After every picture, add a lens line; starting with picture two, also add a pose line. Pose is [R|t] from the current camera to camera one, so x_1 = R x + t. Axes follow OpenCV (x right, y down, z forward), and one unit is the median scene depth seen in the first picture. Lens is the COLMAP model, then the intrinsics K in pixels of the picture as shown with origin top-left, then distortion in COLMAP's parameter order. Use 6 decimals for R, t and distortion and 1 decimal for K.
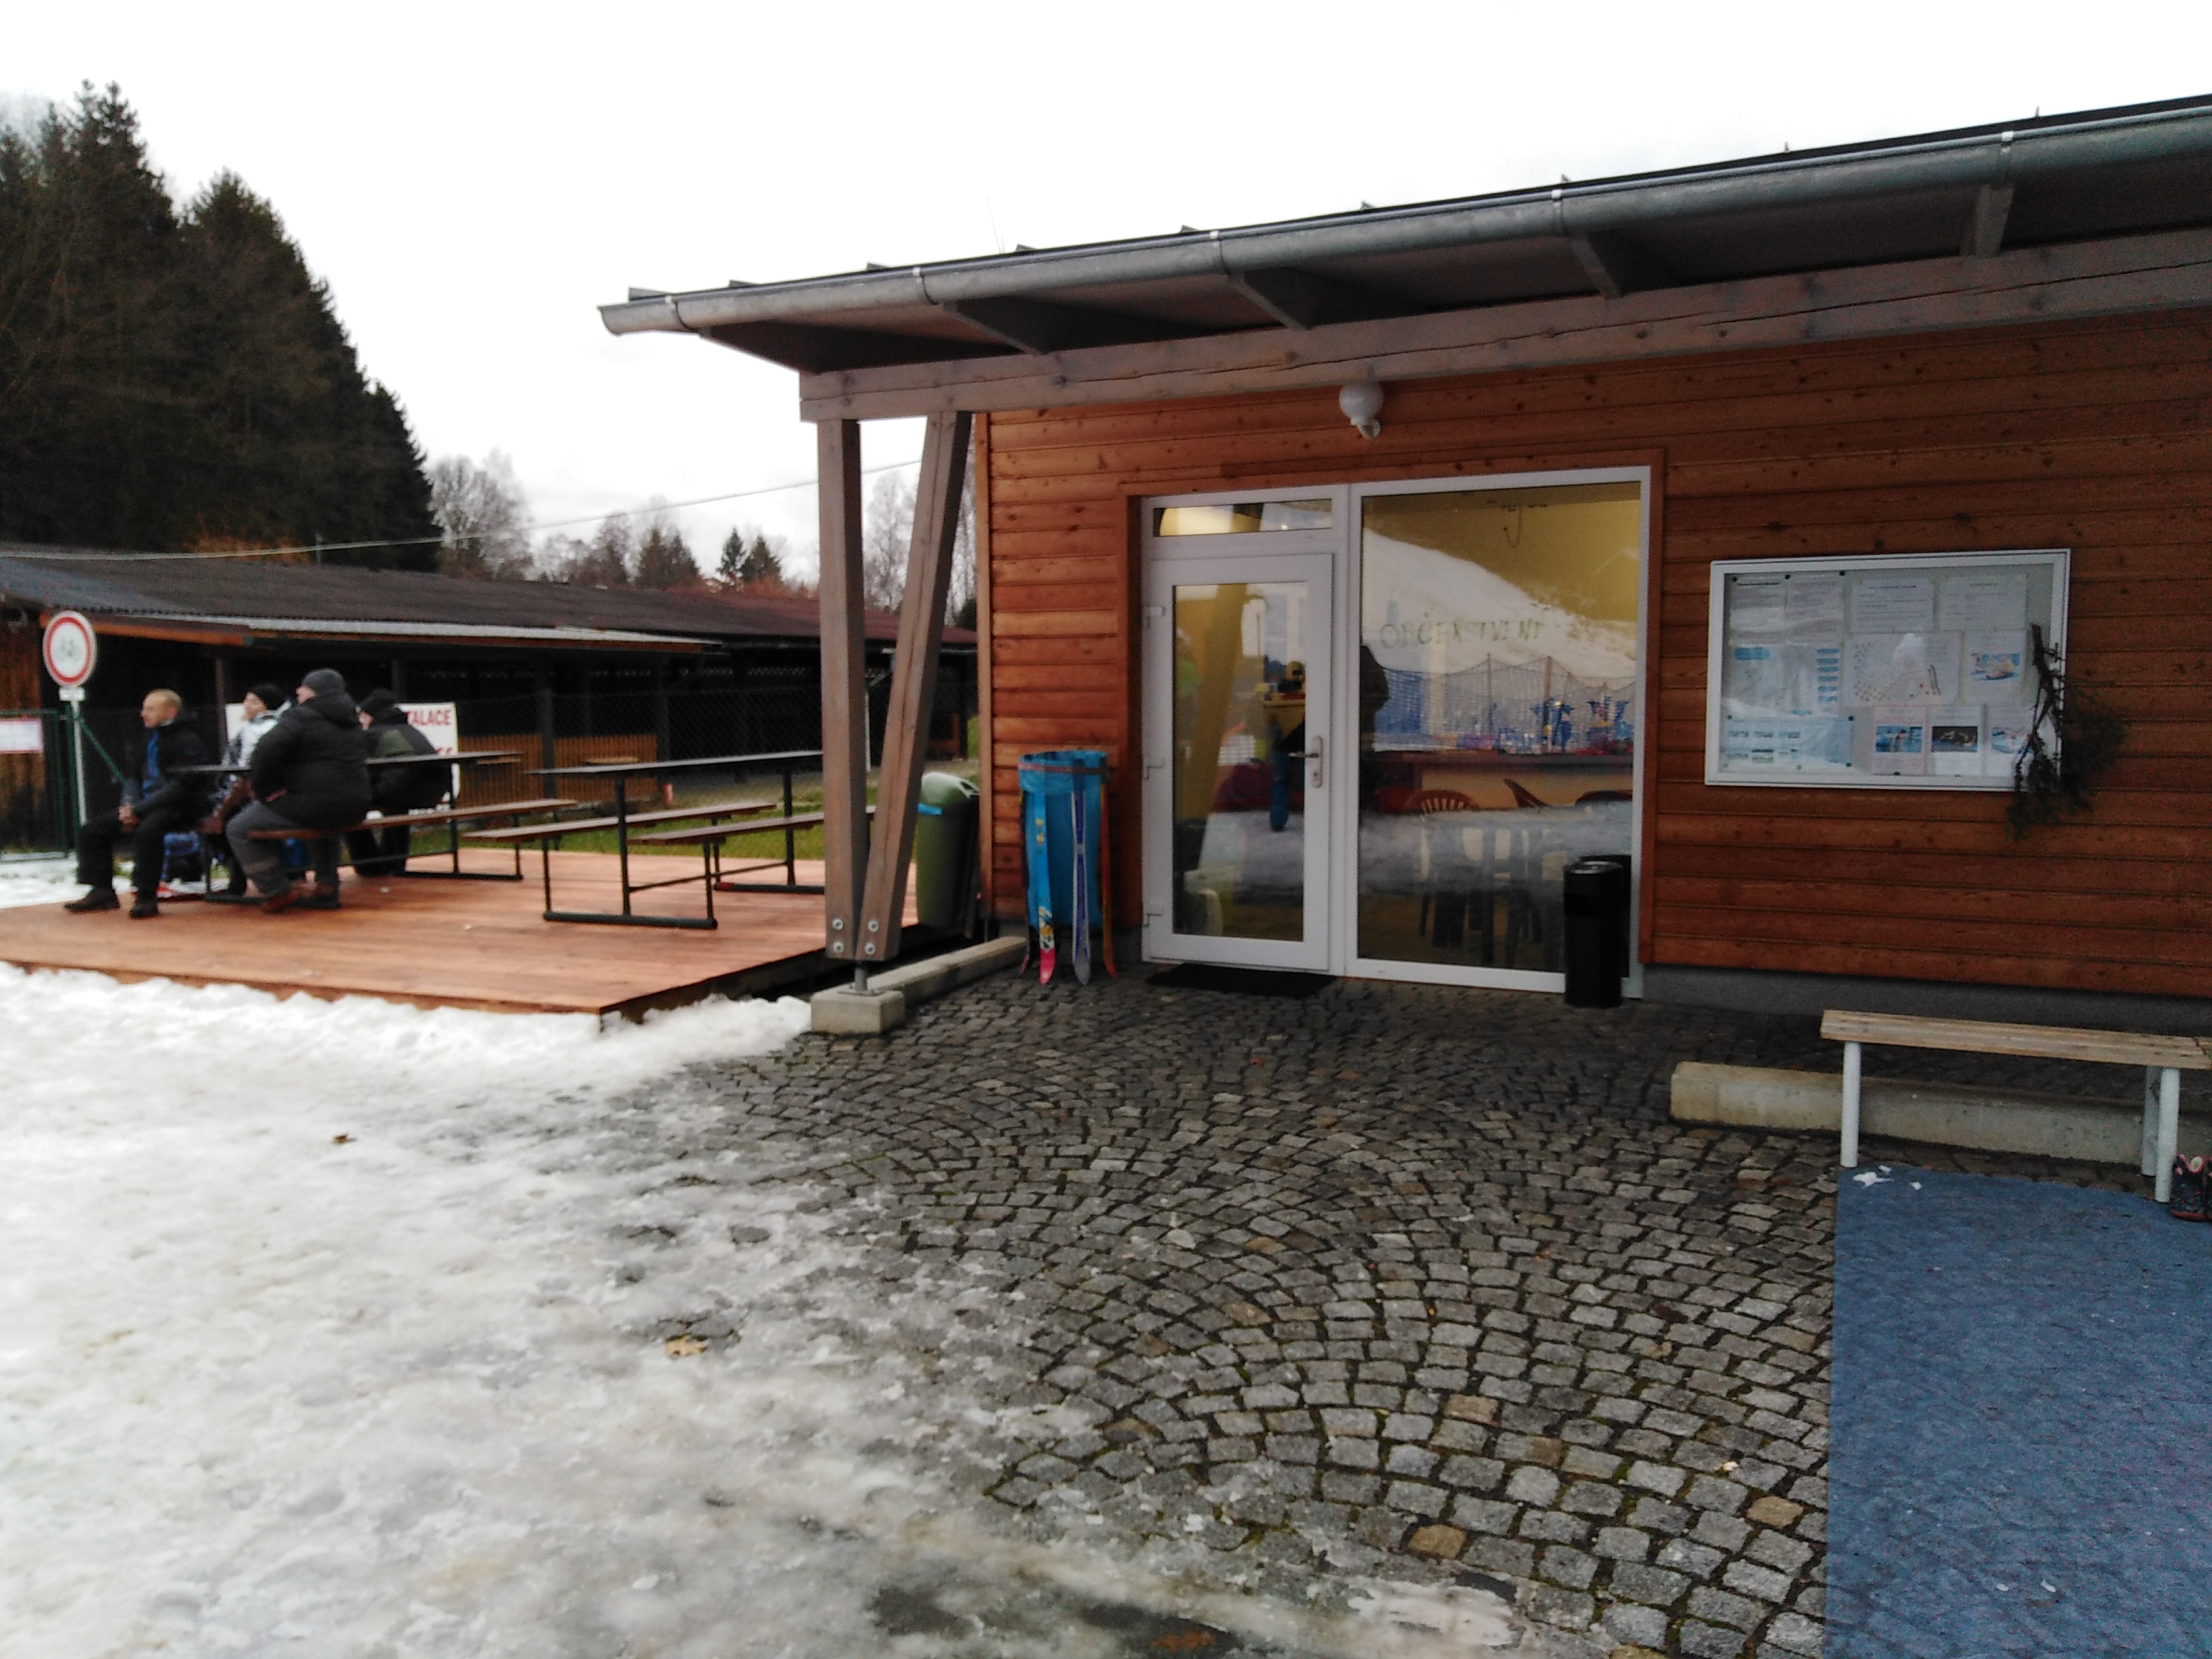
lens RADIAL K [[1682.0, 0, 1110.1], [0, 1682.0, 859.3], [0, 0, 1]] dist [0.037886, -0.029915]
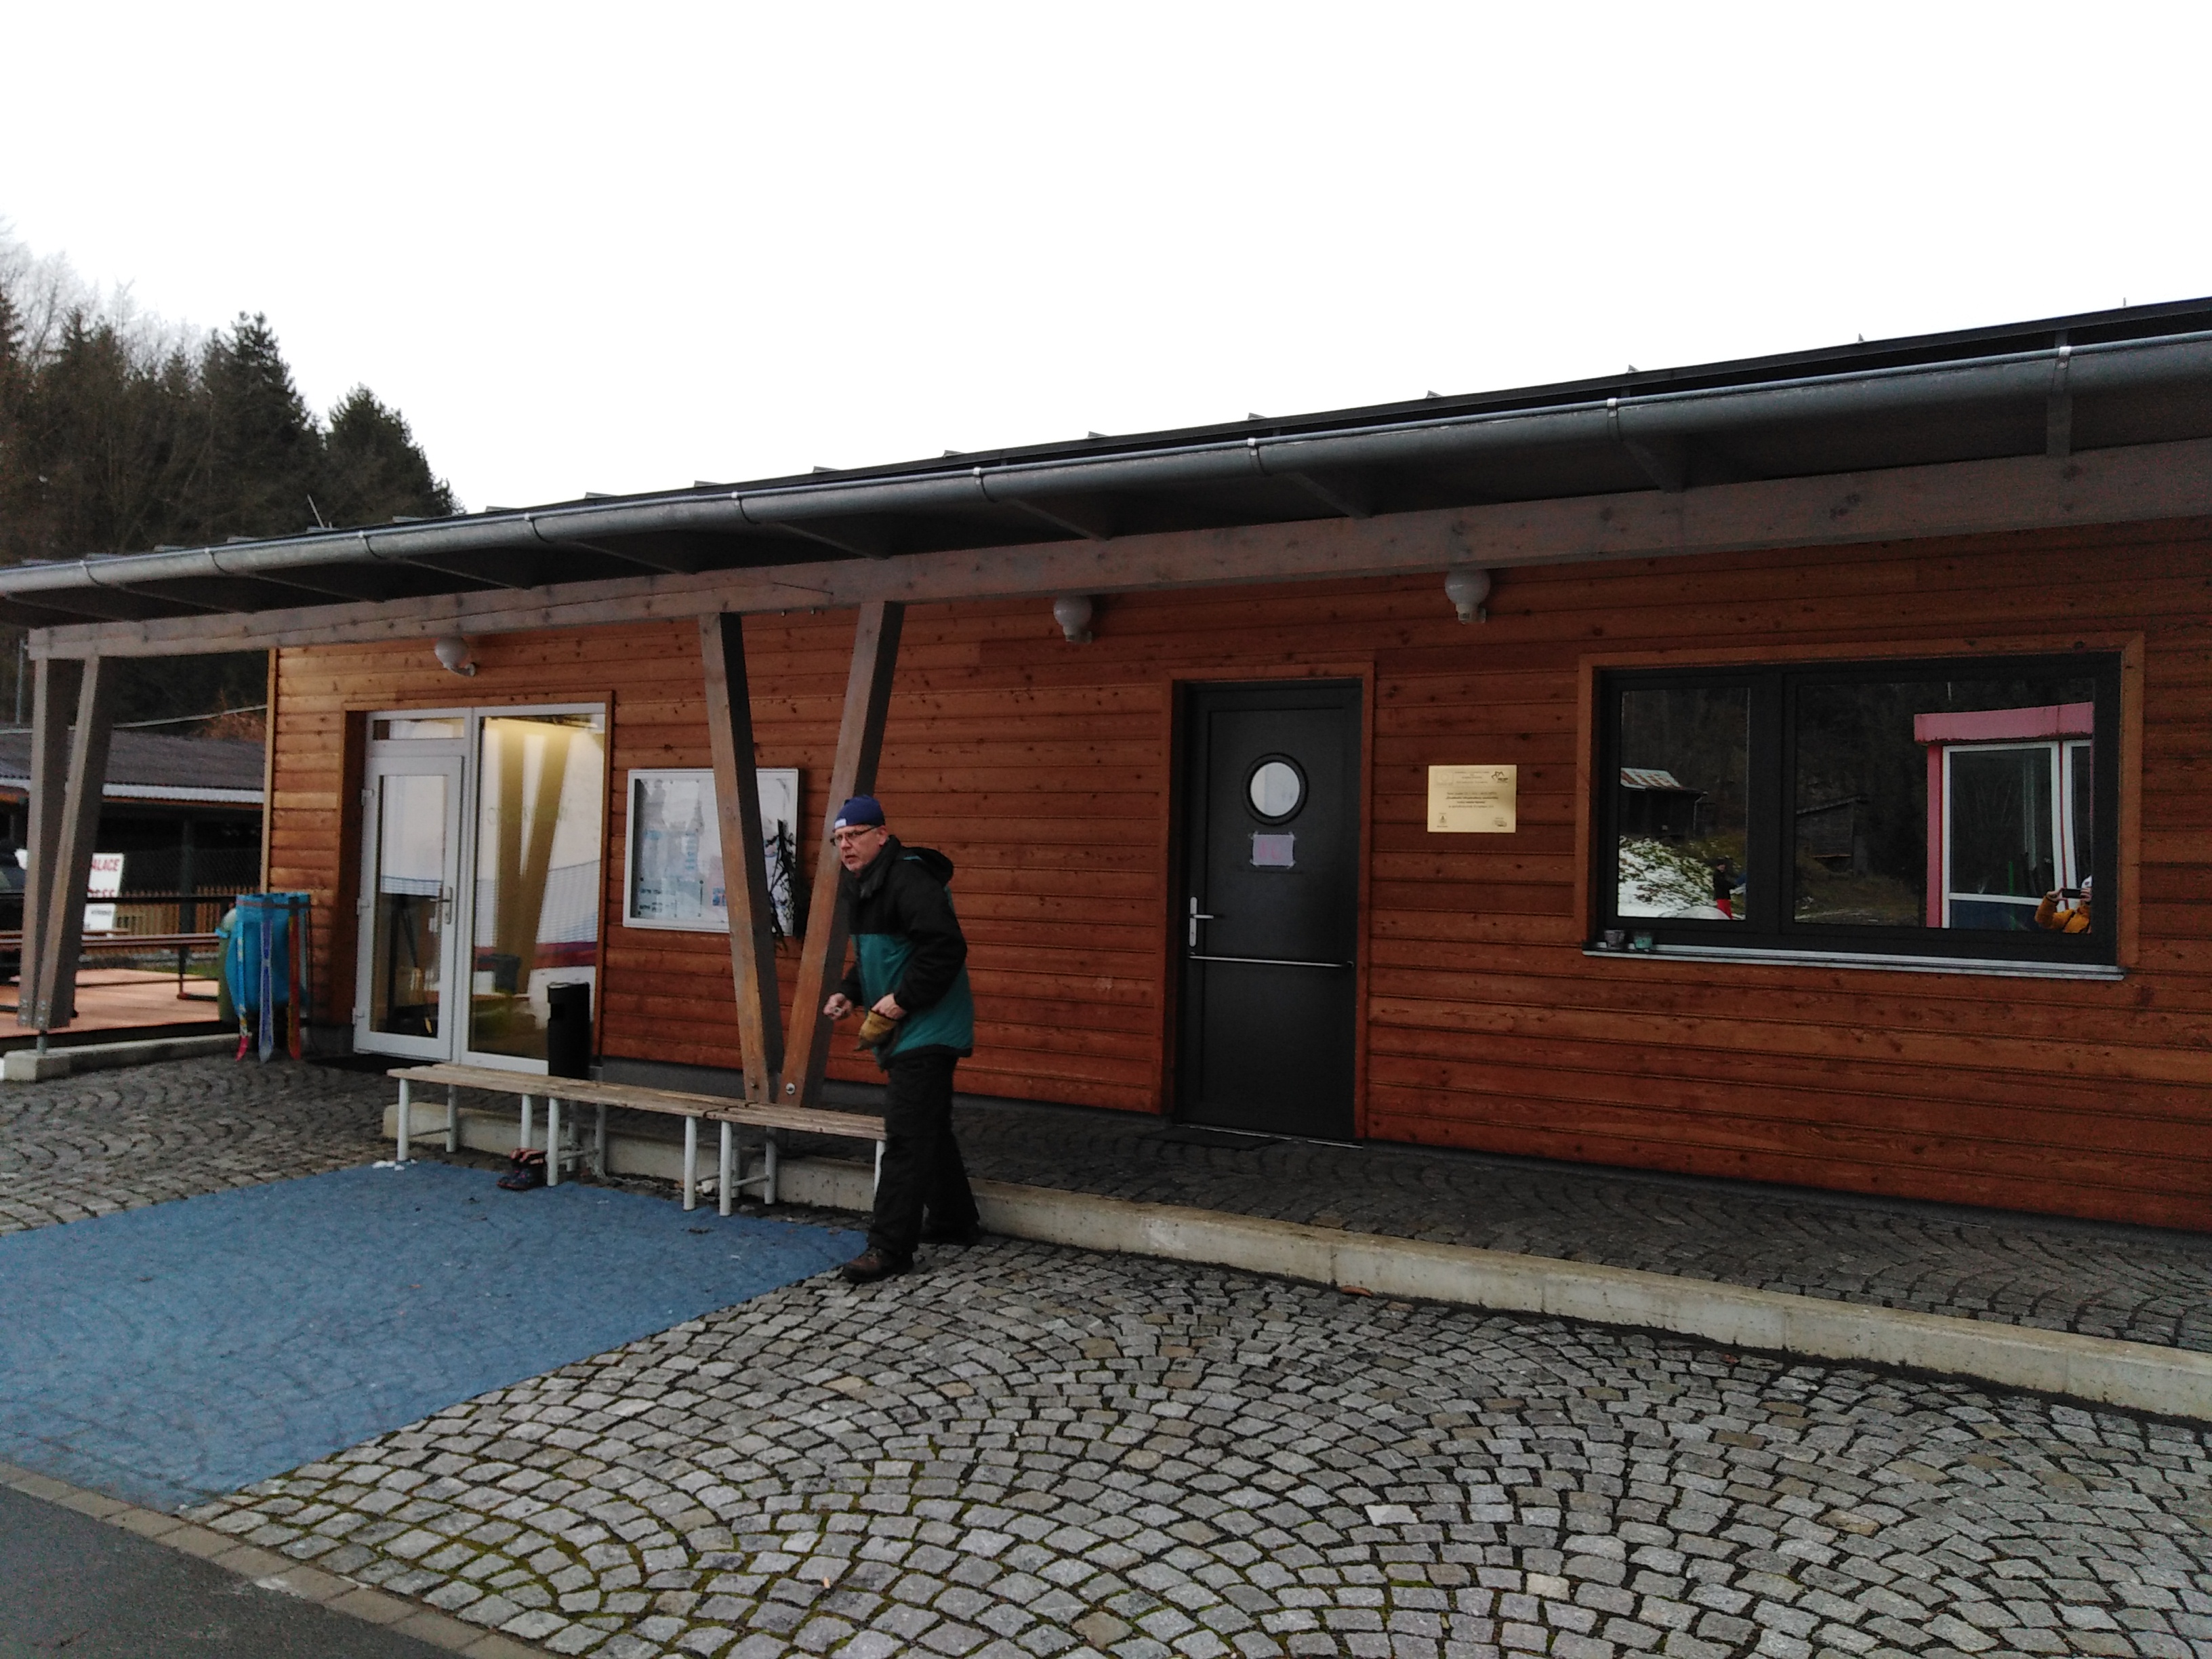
lens RADIAL K [[1682.0, 0, 1080.8], [0, 1682.0, 848.0], [0, 0, 1]] dist [0.037886, -0.029915]
pose [[0.994957, 0.028418, -0.096194, 0.677429], [-0.039035, 0.993126, -0.110351, 0.024293], [0.092396, 0.113550, 0.989227, -0.280932]]
